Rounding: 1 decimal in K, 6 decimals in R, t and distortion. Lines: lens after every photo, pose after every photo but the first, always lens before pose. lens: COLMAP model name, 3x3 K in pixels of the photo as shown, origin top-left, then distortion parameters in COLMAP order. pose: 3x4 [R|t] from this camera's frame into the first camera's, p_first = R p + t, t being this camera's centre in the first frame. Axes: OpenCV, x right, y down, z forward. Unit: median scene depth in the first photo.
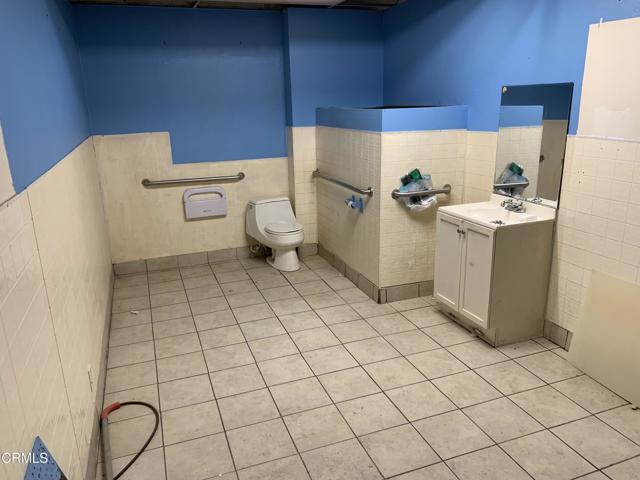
lens RADIAL K [[478.4, 0, 320.7], [0, 478.4, 243.8], [0, 0, 1]] dist [0.032549, -0.036130]
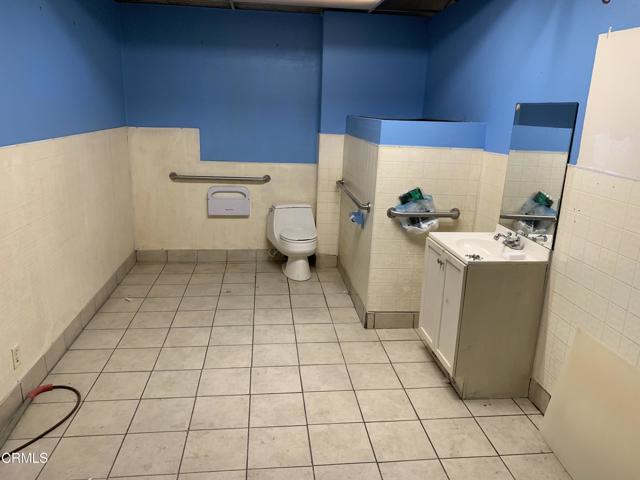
lens RADIAL K [[478.4, 0, 320.7], [0, 478.4, 243.8], [0, 0, 1]] dist [0.032549, -0.036130]
pose [[0.971909, 0.122140, -0.201185, 0.210117], [-0.125534, 0.992081, -0.004153, -0.023162], [0.199085, 0.029292, 0.979544, 0.073181]]
